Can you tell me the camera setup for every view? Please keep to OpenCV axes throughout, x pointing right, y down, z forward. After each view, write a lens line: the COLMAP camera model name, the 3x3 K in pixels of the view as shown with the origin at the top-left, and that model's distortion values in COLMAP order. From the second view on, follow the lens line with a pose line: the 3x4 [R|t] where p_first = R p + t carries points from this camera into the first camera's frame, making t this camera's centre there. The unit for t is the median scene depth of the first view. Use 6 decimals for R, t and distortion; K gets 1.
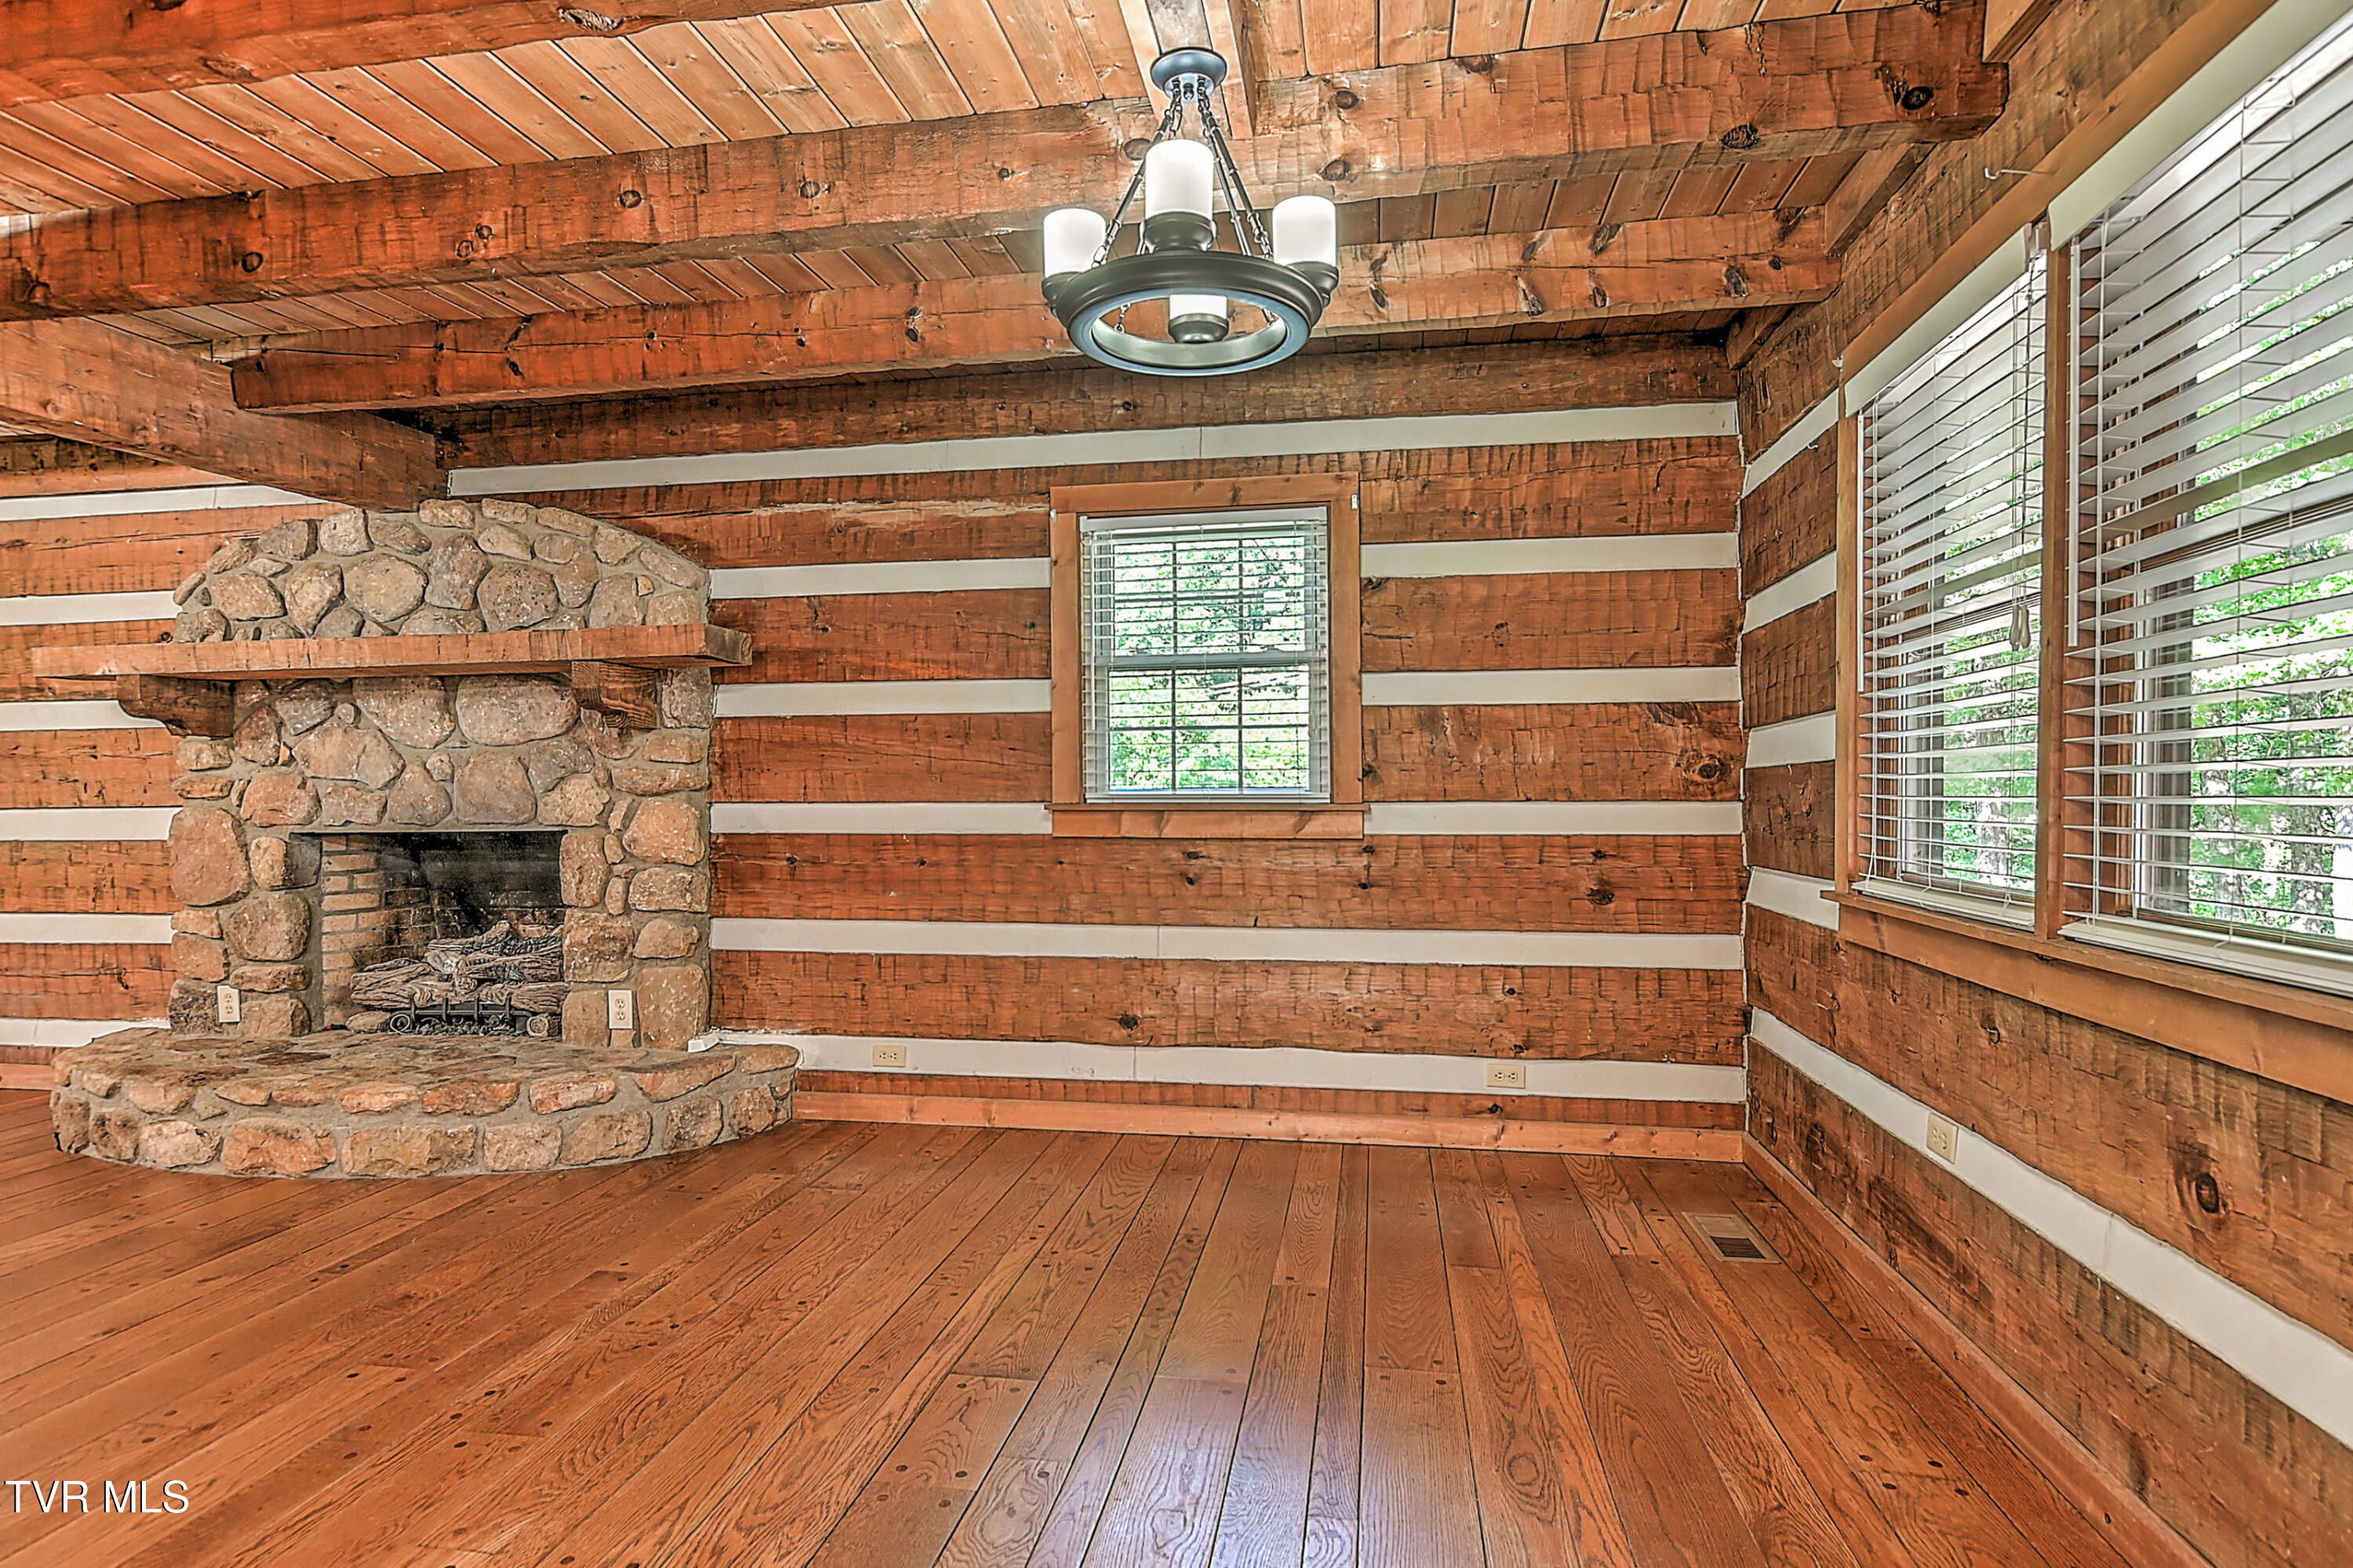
lens RADIAL K [[1237.4, 0, 1175.9], [0, 1237.4, 794.3], [0, 0, 1]] dist [0.008063, -0.000134]
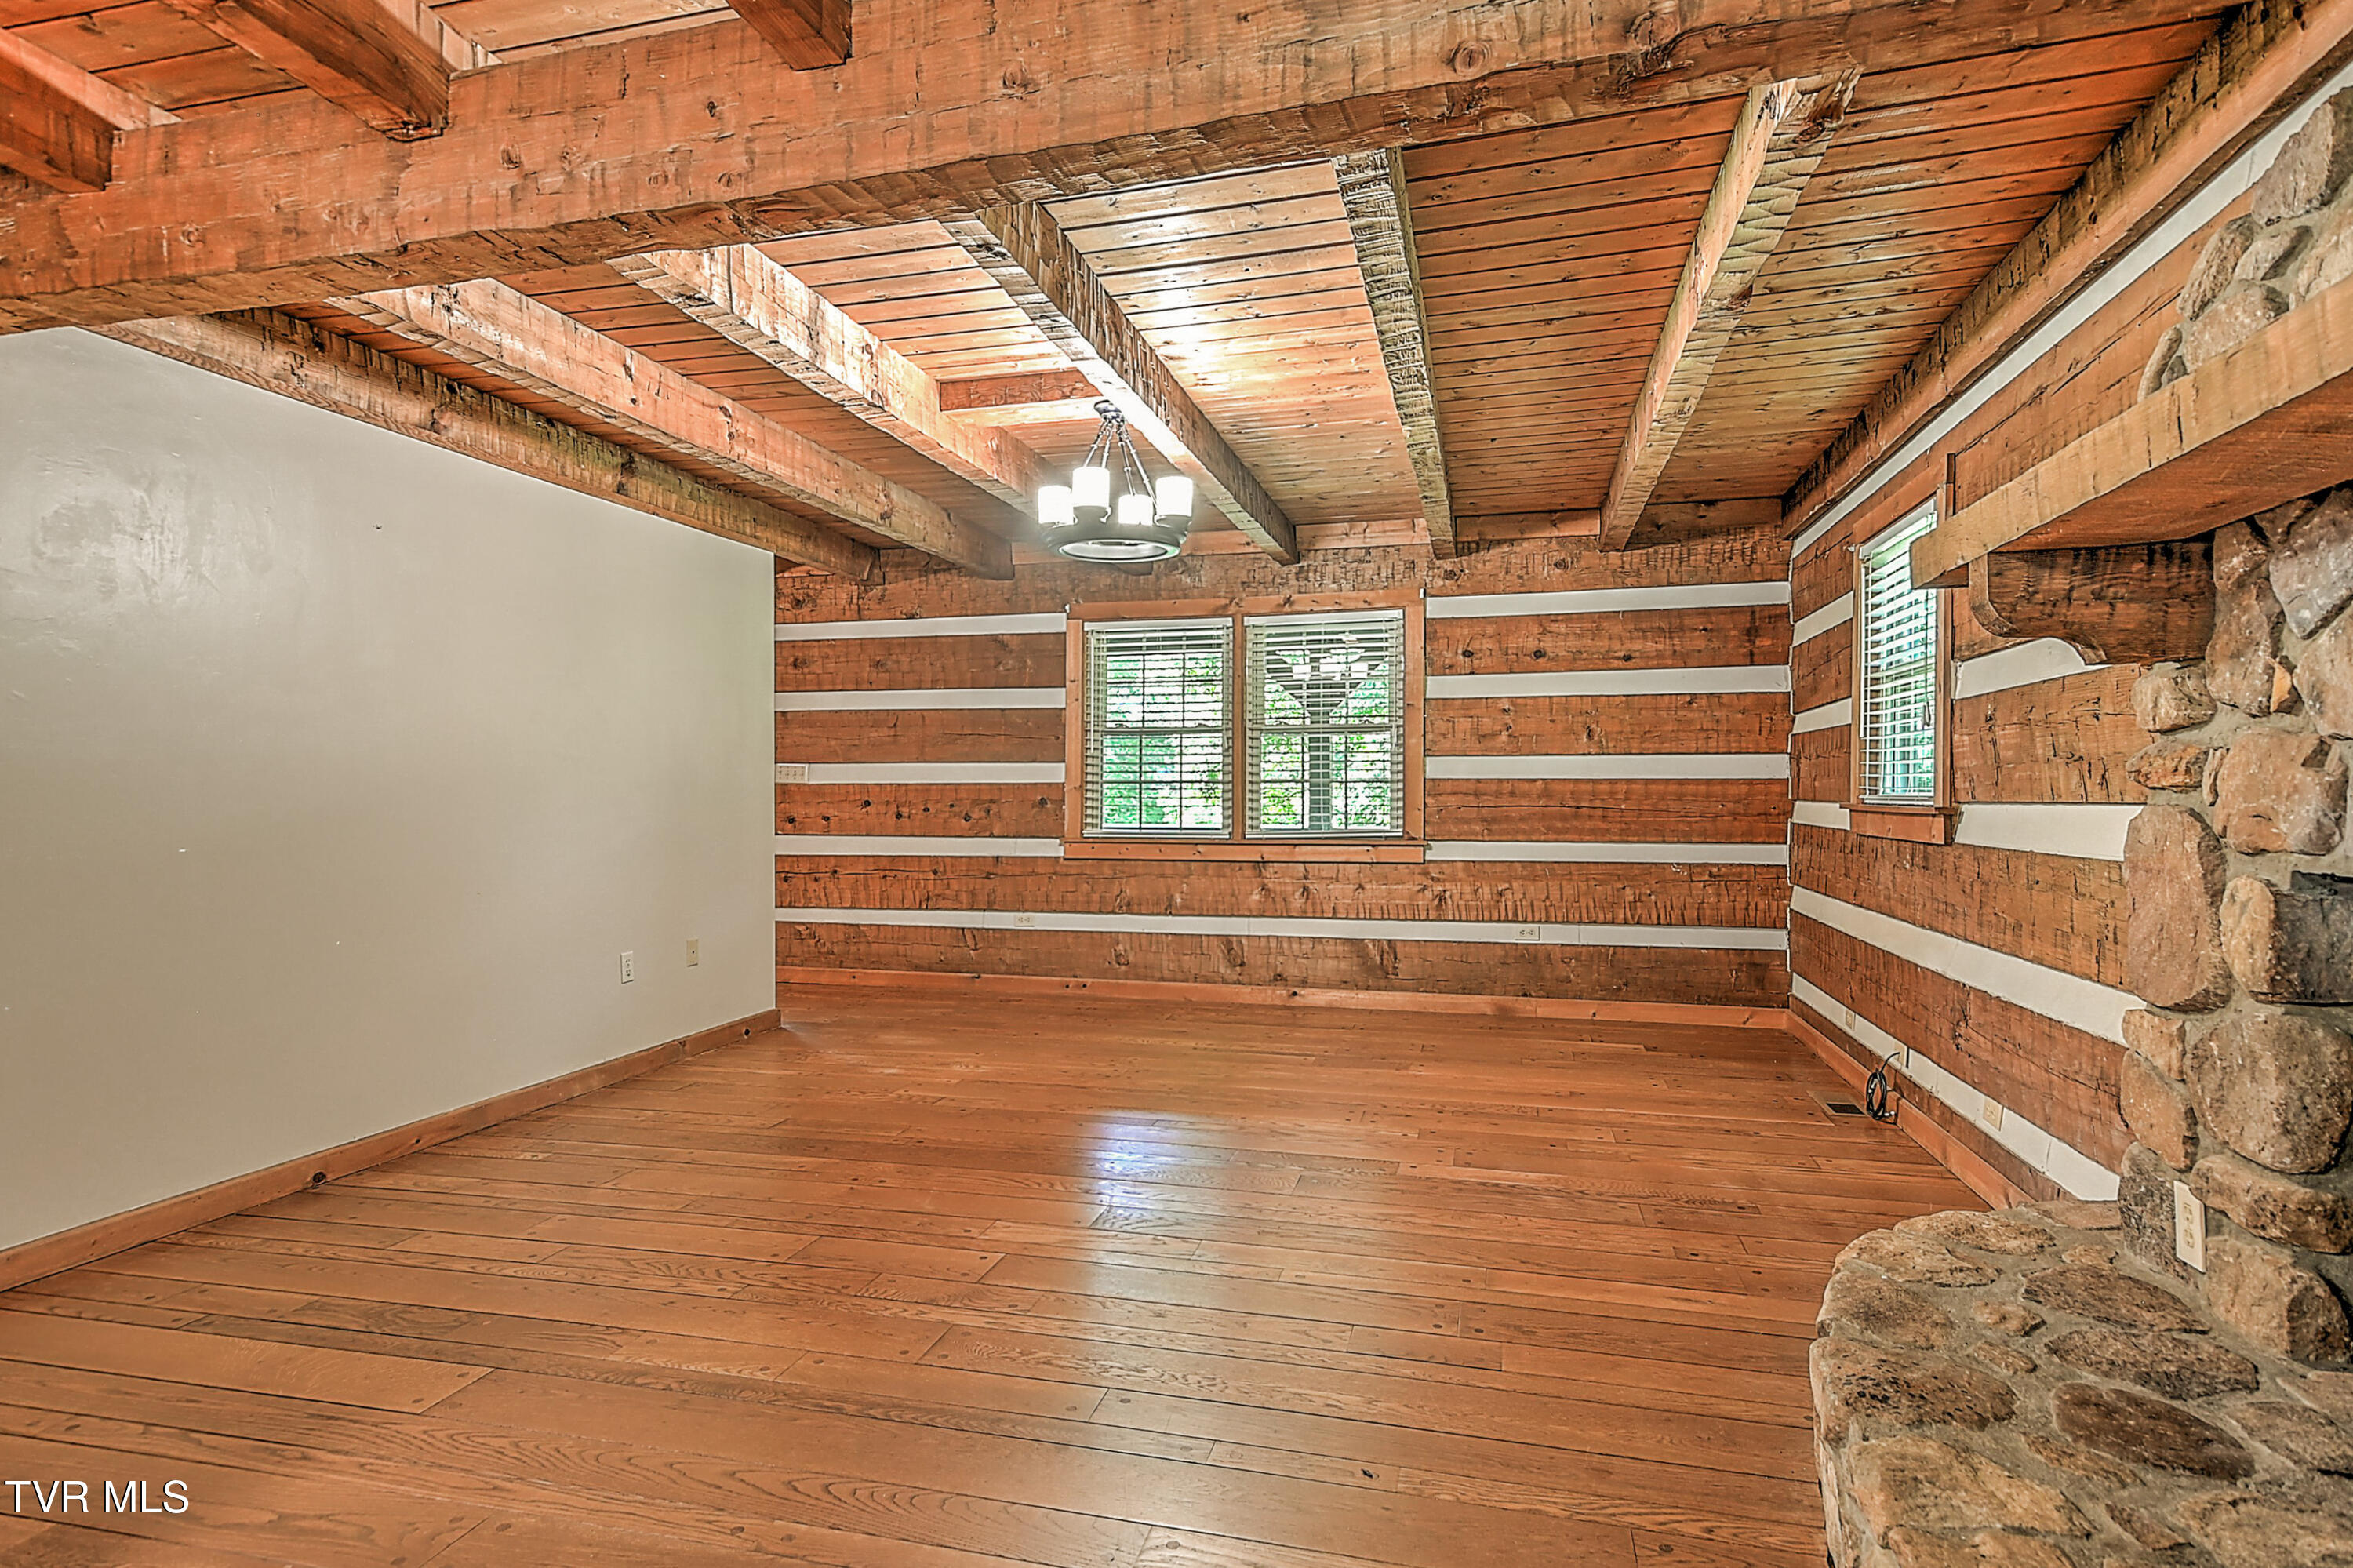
lens RADIAL K [[1237.4, 0, 1173.1], [0, 1237.4, 792.9], [0, 0, 1]] dist [0.008063, -0.000134]
pose [[-0.099922, 0.009950, -0.994945, -0.256288], [0.002834, 0.999949, 0.009716, -0.000814], [0.994991, -0.001849, -0.099945, 0.664980]]
